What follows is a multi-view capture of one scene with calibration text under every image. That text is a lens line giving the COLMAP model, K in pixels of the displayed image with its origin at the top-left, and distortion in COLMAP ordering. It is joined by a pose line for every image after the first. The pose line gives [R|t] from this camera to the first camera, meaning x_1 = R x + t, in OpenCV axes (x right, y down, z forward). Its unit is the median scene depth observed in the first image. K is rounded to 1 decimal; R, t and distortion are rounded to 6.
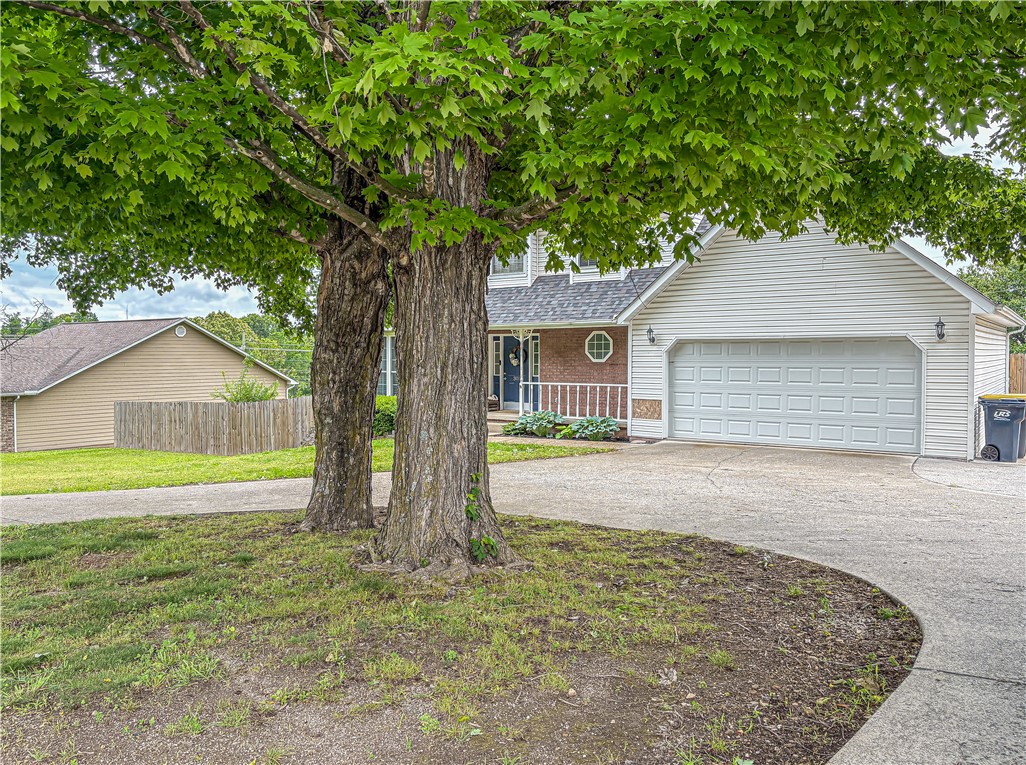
lens RADIAL K [[790.4, 0, 514.2], [0, 790.4, 374.0], [0, 0, 1]] dist [0.039116, -0.042525]
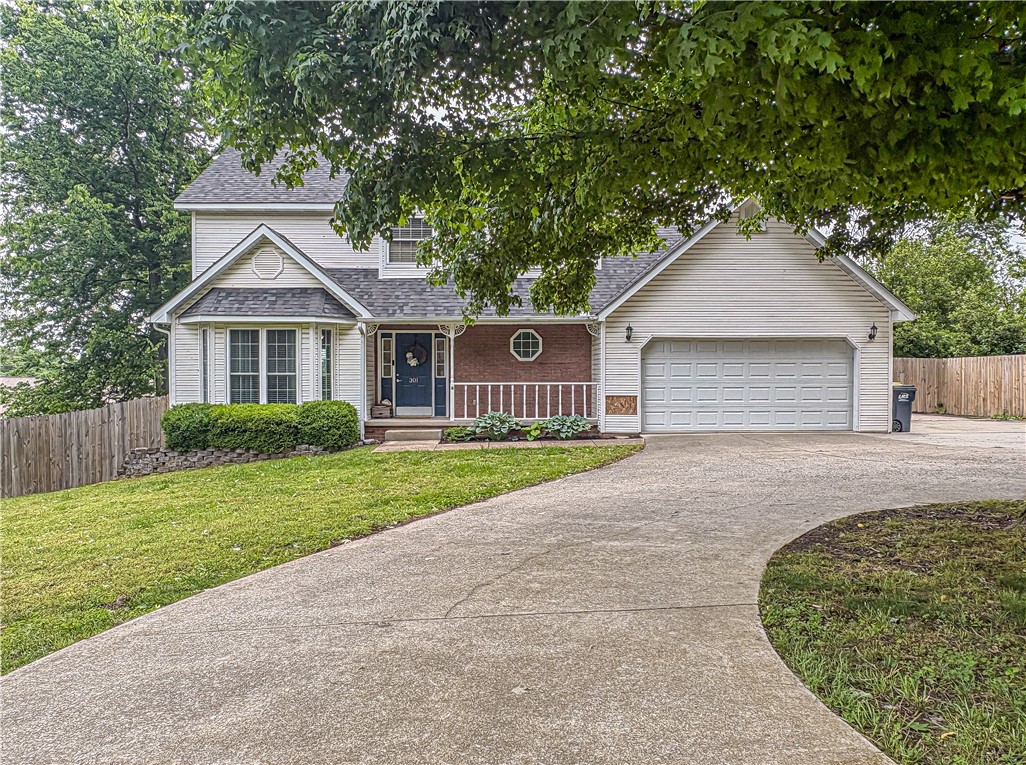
lens RADIAL K [[720.2, 0, 518.4], [0, 720.2, 385.6], [0, 0, 1]] dist [-0.018729, 0.015209]
pose [[0.799428, -0.014029, 0.600598, -0.495852], [0.015859, 0.999872, 0.002247, 0.014878], [-0.600553, 0.007729, 0.799548, 0.336162]]
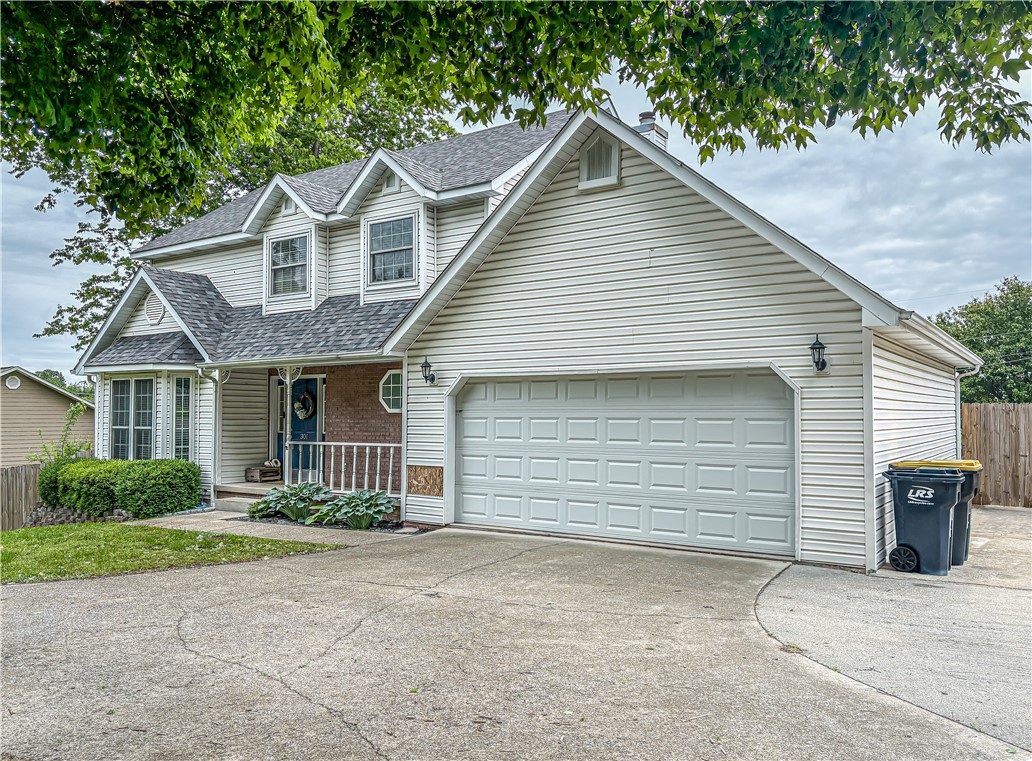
lens RADIAL K [[795.0, 0, 519.3], [0, 795.0, 385.2], [0, 0, 1]] dist [0.039116, -0.042525]
pose [[0.999781, 0.001625, 0.020858, 0.233471], [-0.000356, 0.998155, -0.060713, 0.004155], [-0.020918, 0.060692, 0.997937, 0.312617]]
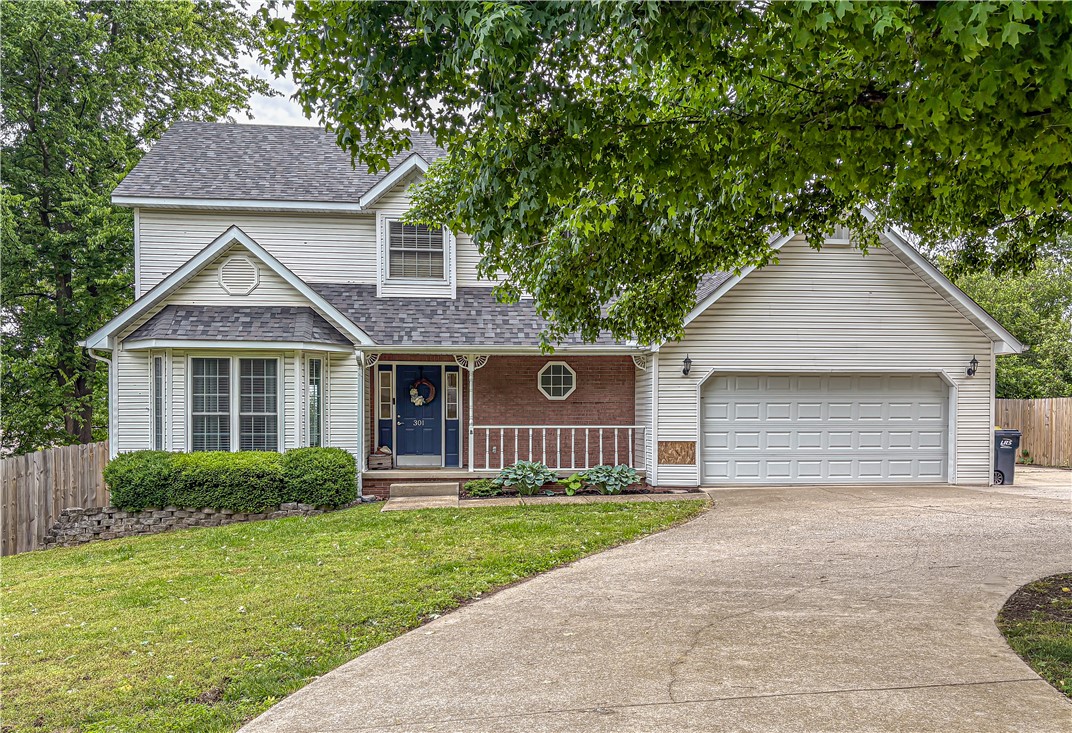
lens RADIAL K [[872.0, 0, 547.4], [0, 872.0, 432.6], [0, 0, 1]] dist [0.046517, -0.049192]
pose [[0.753228, -0.012583, 0.657639, -0.553053], [0.014383, 0.999893, 0.002658, 0.018038], [-0.657602, 0.007457, 0.753329, 0.384500]]
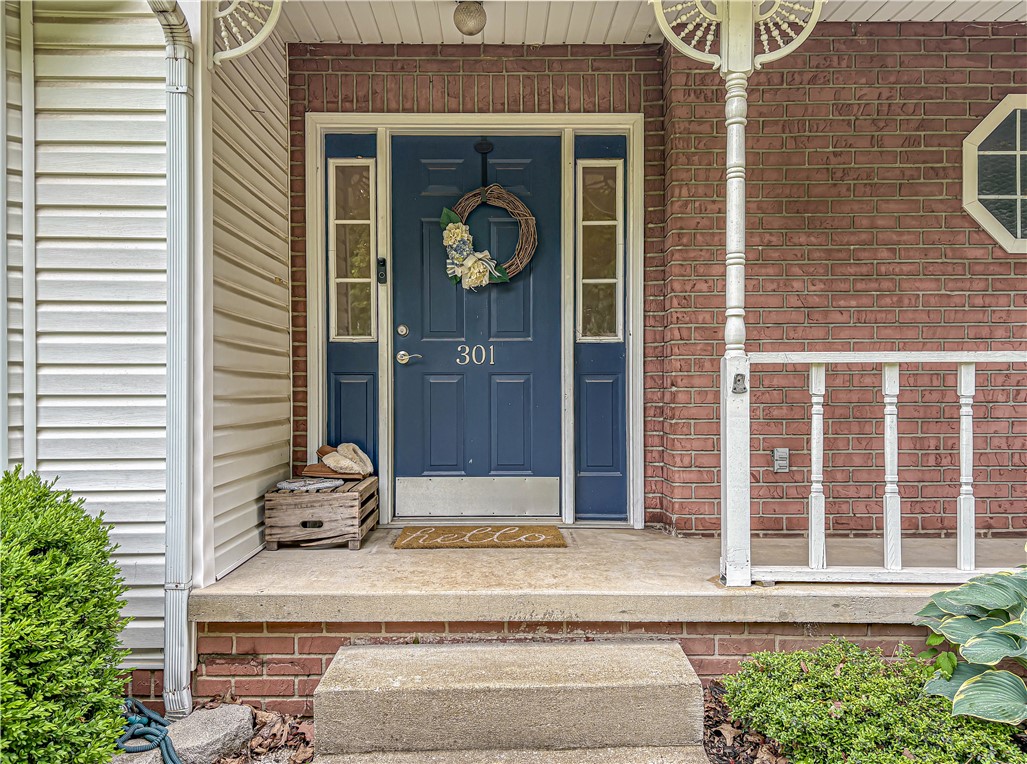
lens RADIAL K [[791.1, 0, 508.6], [0, 791.1, 387.5], [0, 0, 1]] dist [0.039116, -0.042525]
pose [[0.818864, -0.002641, 0.573982, -0.128827], [0.016243, 0.999696, -0.018574, 0.022068], [-0.573758, 0.024532, 0.818658, 1.043741]]
